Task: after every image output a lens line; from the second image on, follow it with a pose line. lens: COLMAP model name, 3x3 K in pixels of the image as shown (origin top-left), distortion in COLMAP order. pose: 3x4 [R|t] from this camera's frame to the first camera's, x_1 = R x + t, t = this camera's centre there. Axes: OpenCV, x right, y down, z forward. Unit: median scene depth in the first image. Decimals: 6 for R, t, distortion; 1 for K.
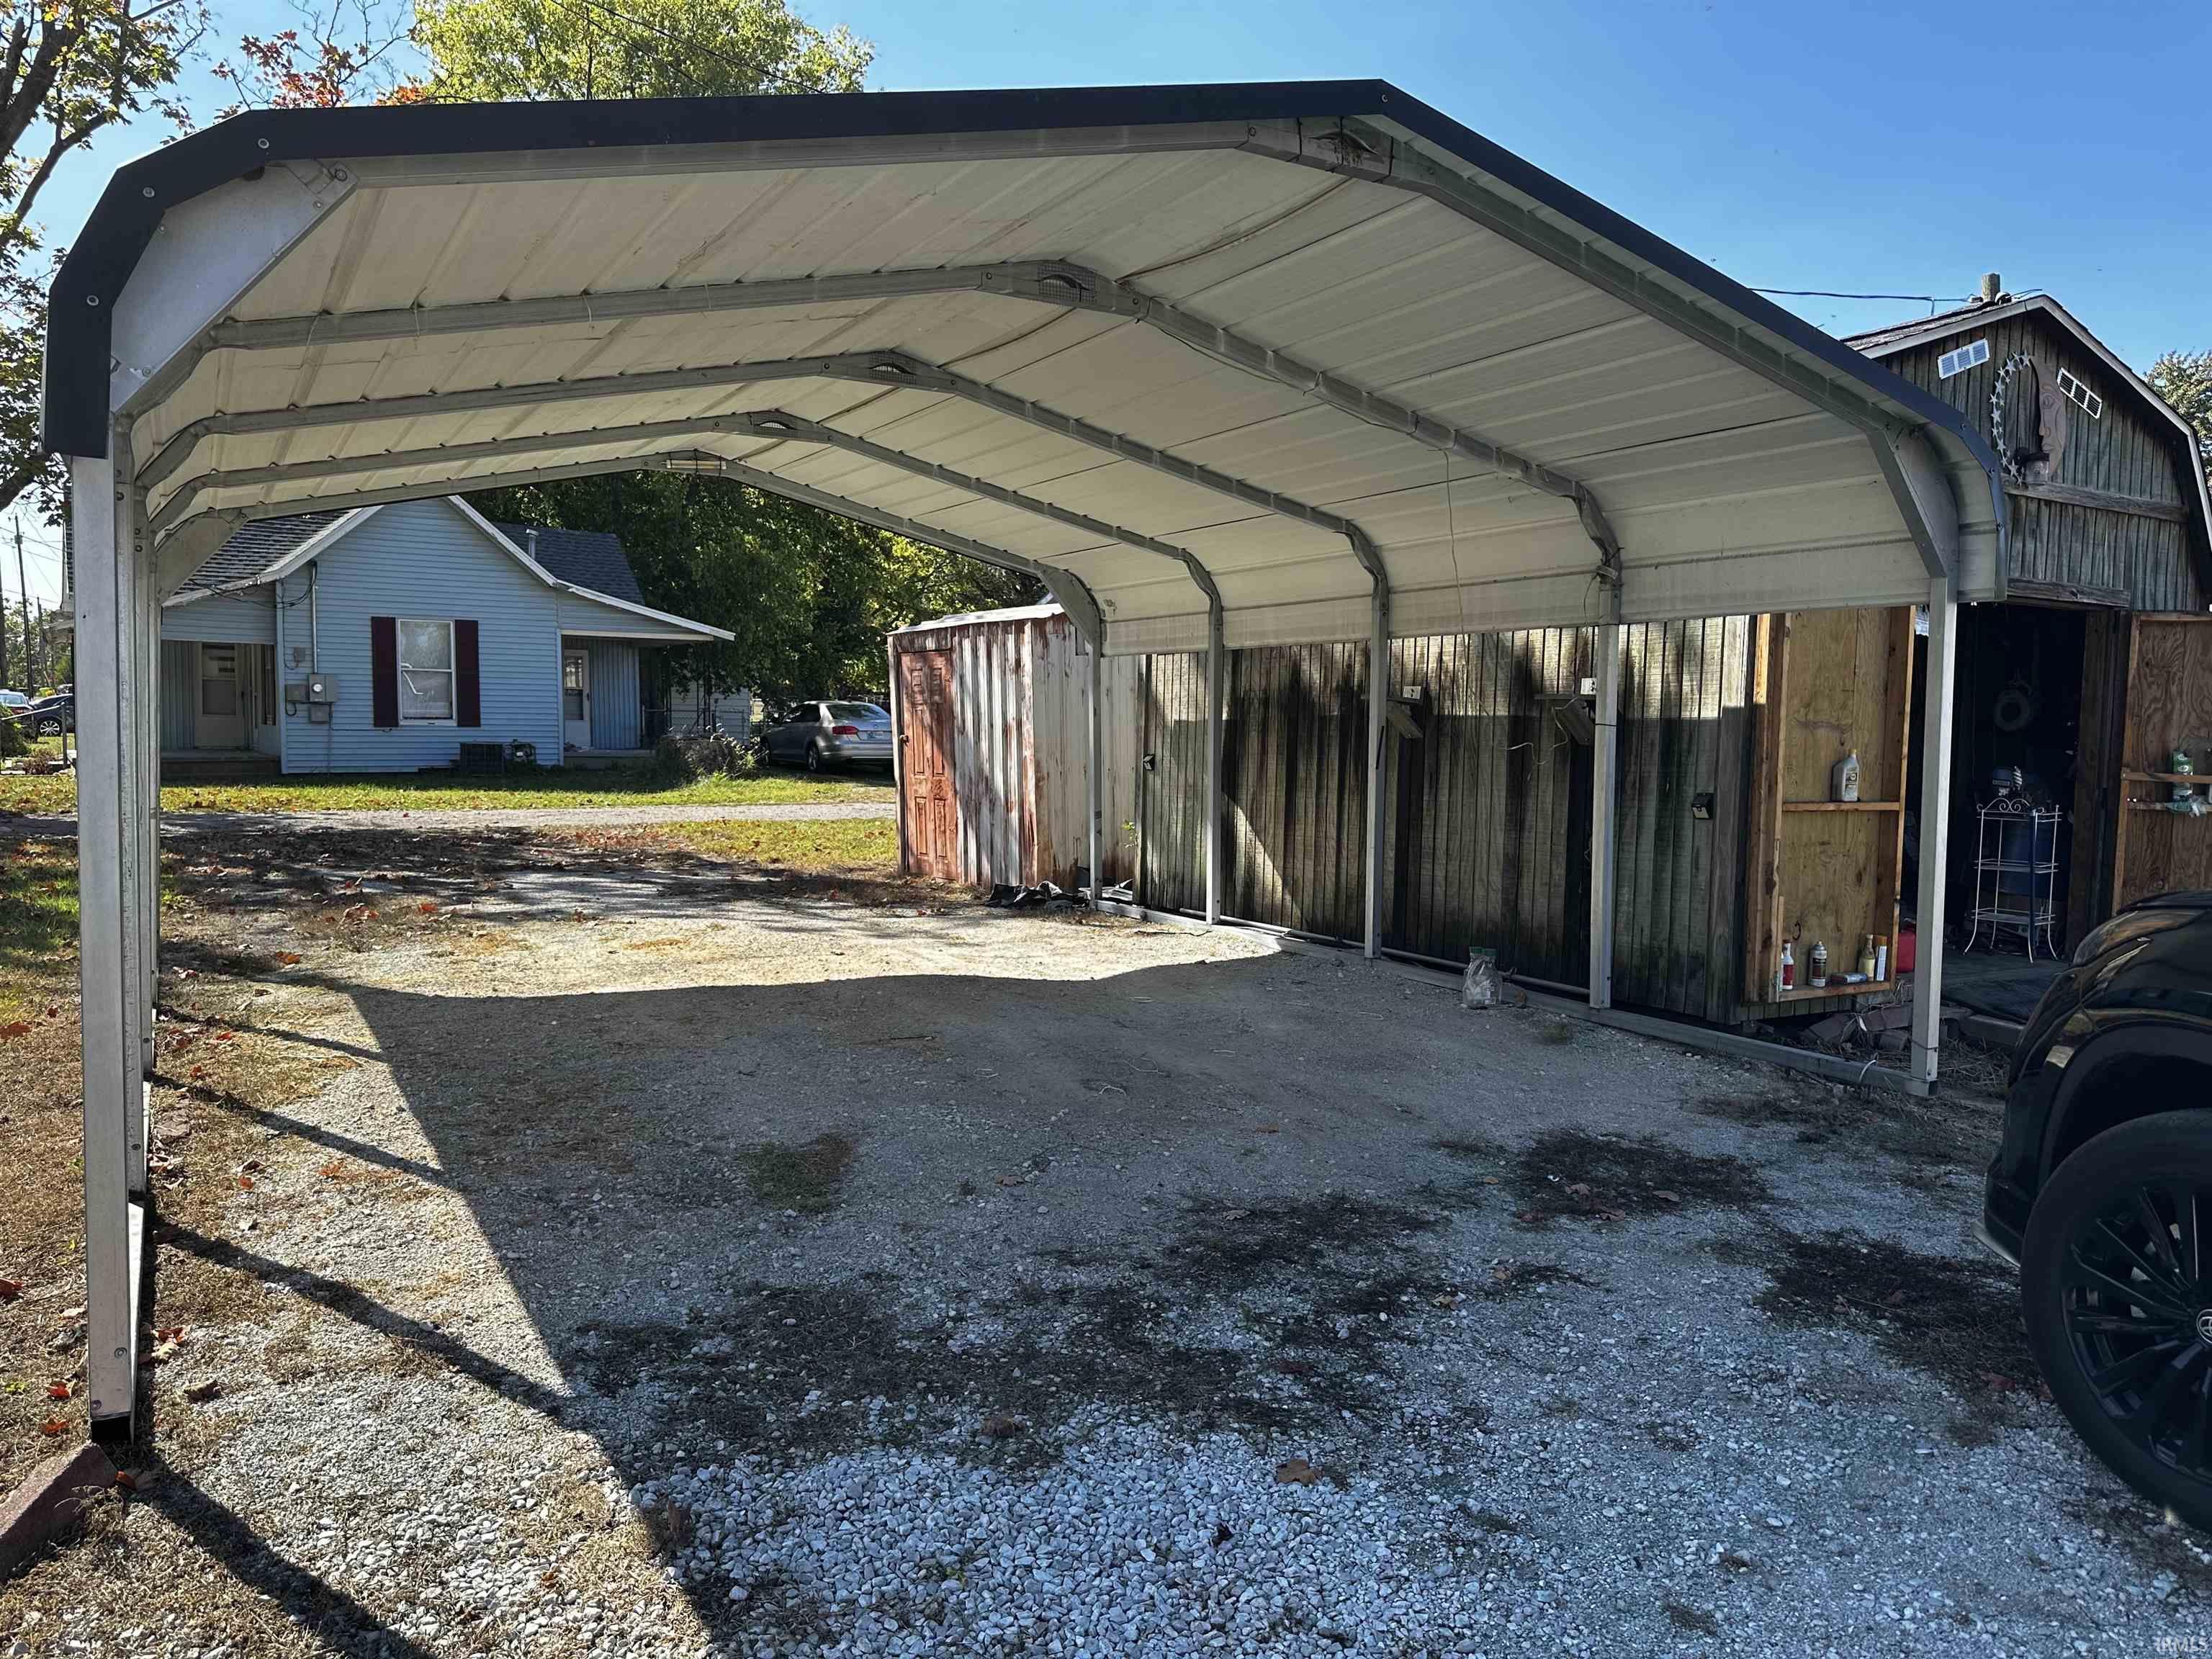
lens RADIAL K [[1561.8, 0, 1106.0], [0, 1561.8, 829.5], [0, 0, 1]] dist [-0.001760, -0.000351]
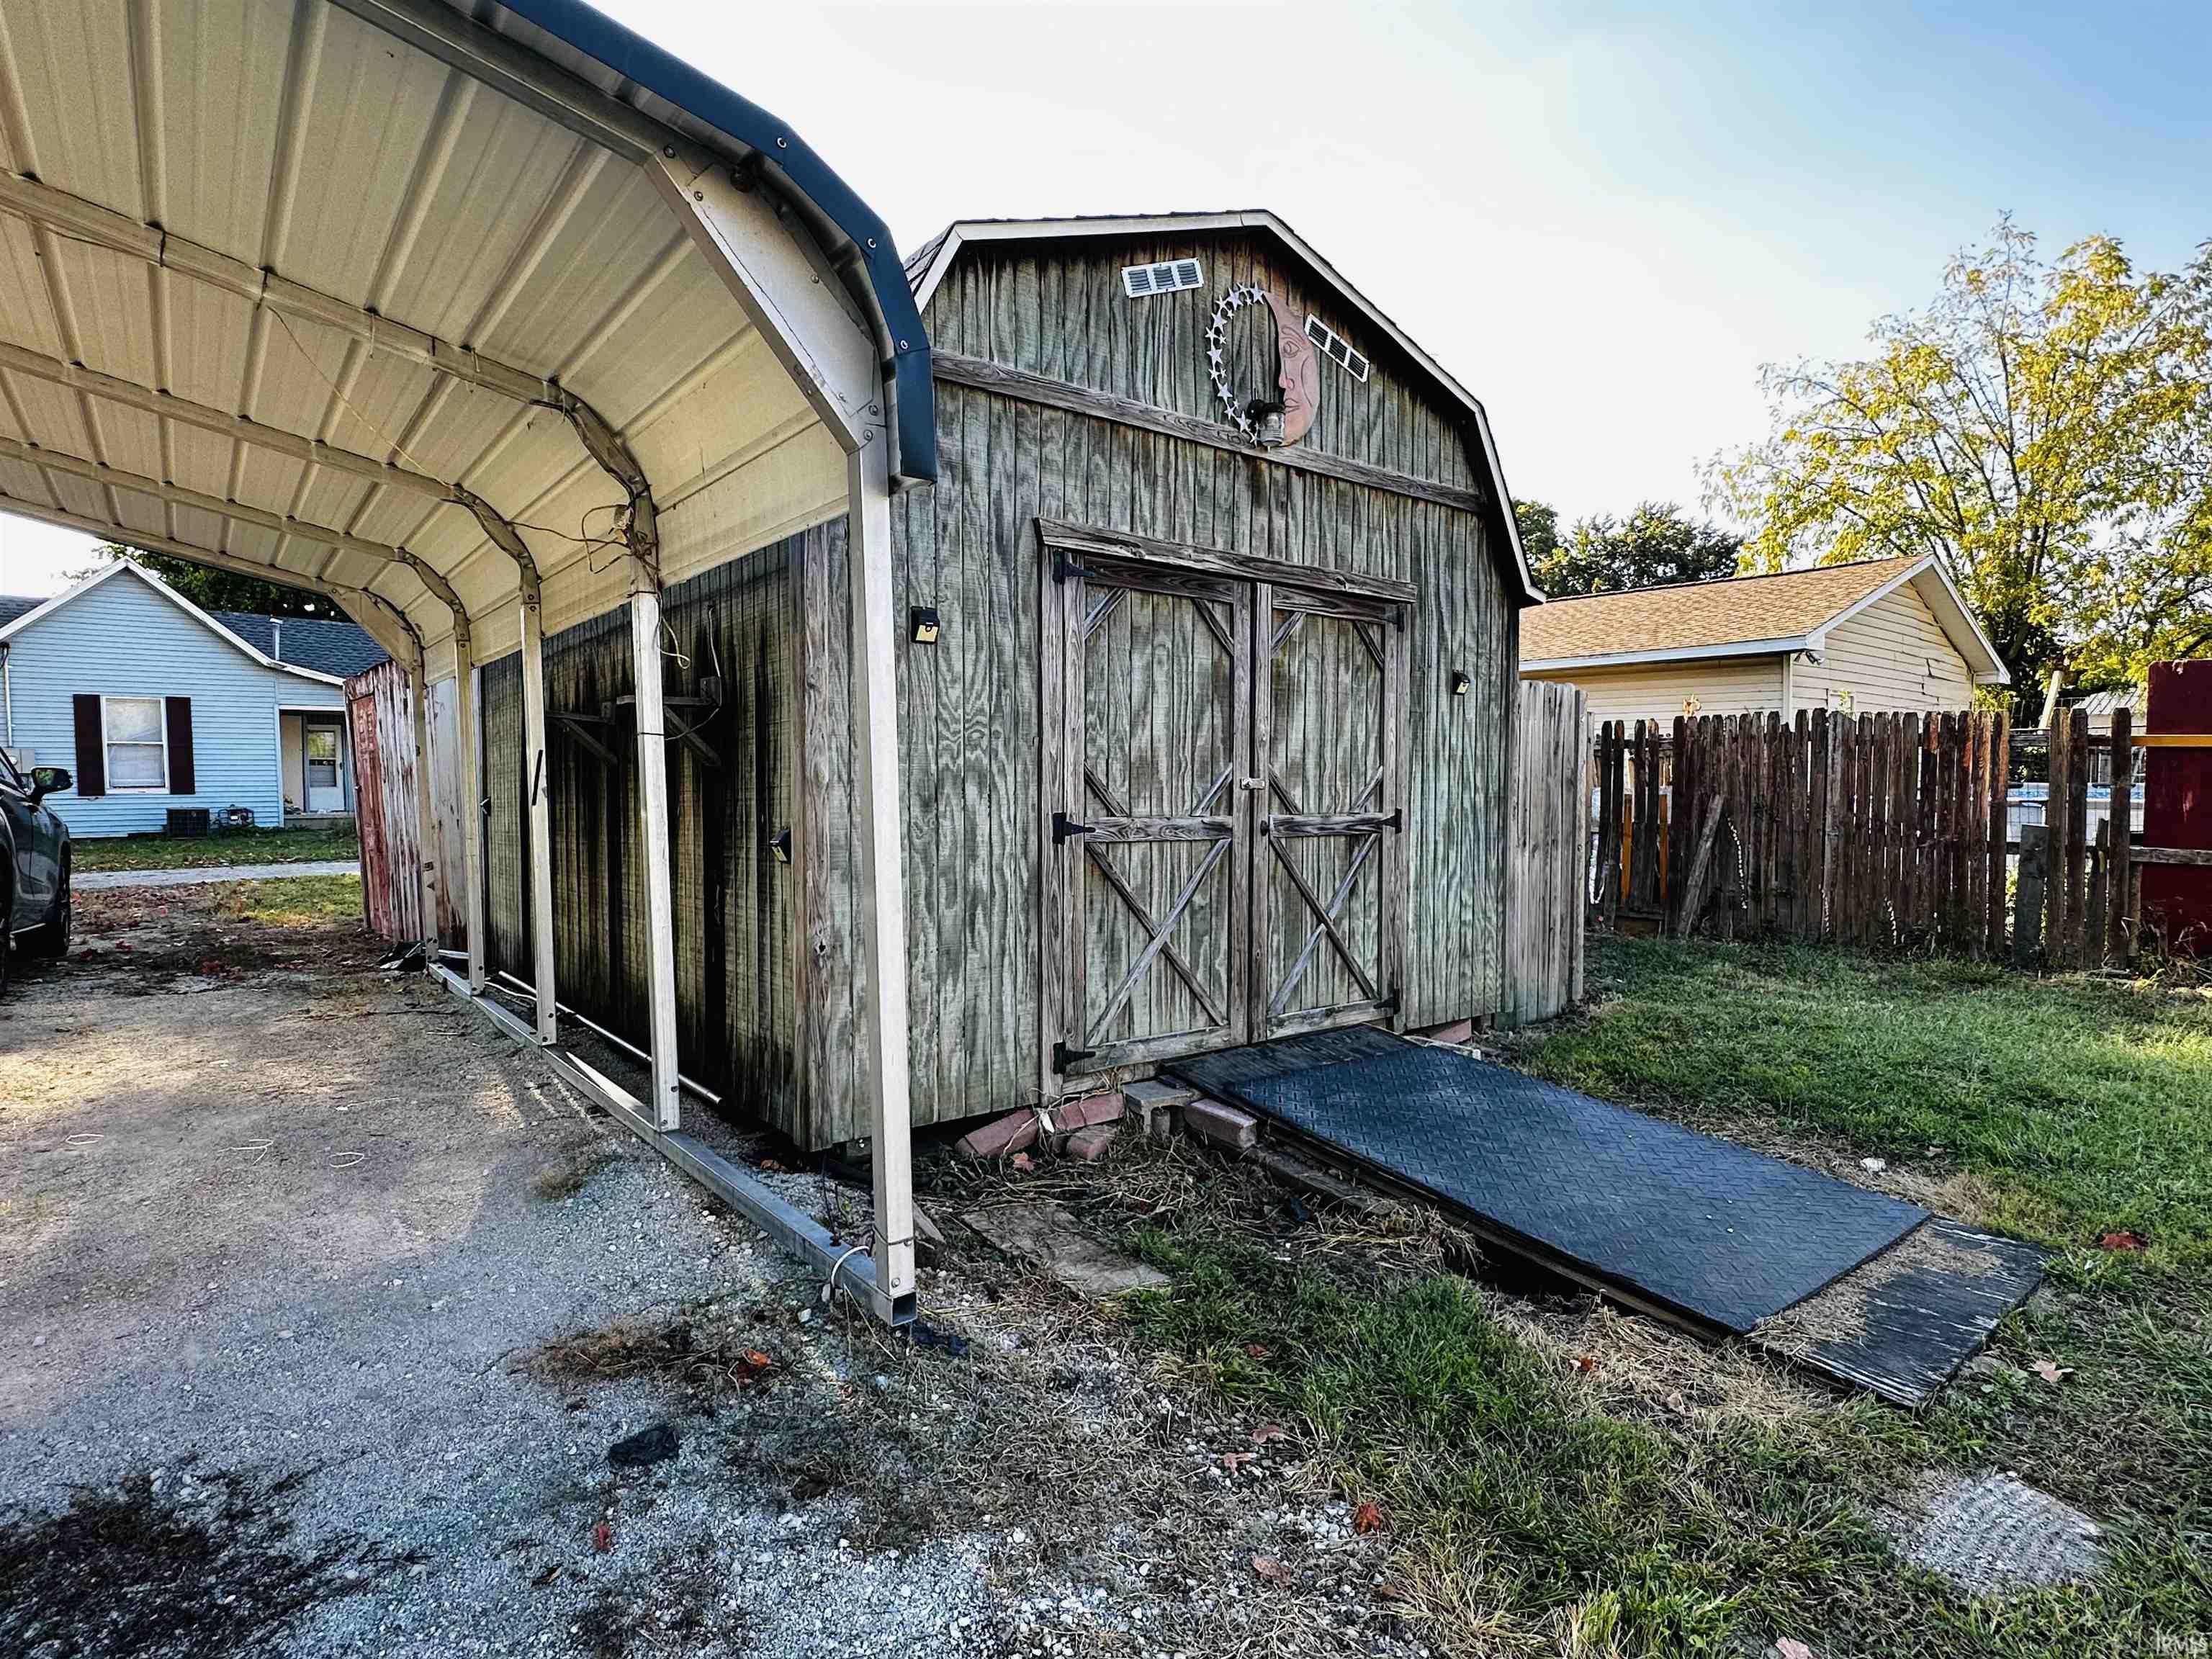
lens RADIAL K [[1158.3, 0, 1106.0], [0, 1158.3, 829.5], [0, 0, 1]] dist [-0.003296, -0.000680]
pose [[0.989840, -0.026714, 0.139654, 0.395797], [0.030549, 0.999211, -0.025391, -0.003565], [-0.138866, 0.029400, 0.989875, 0.390168]]
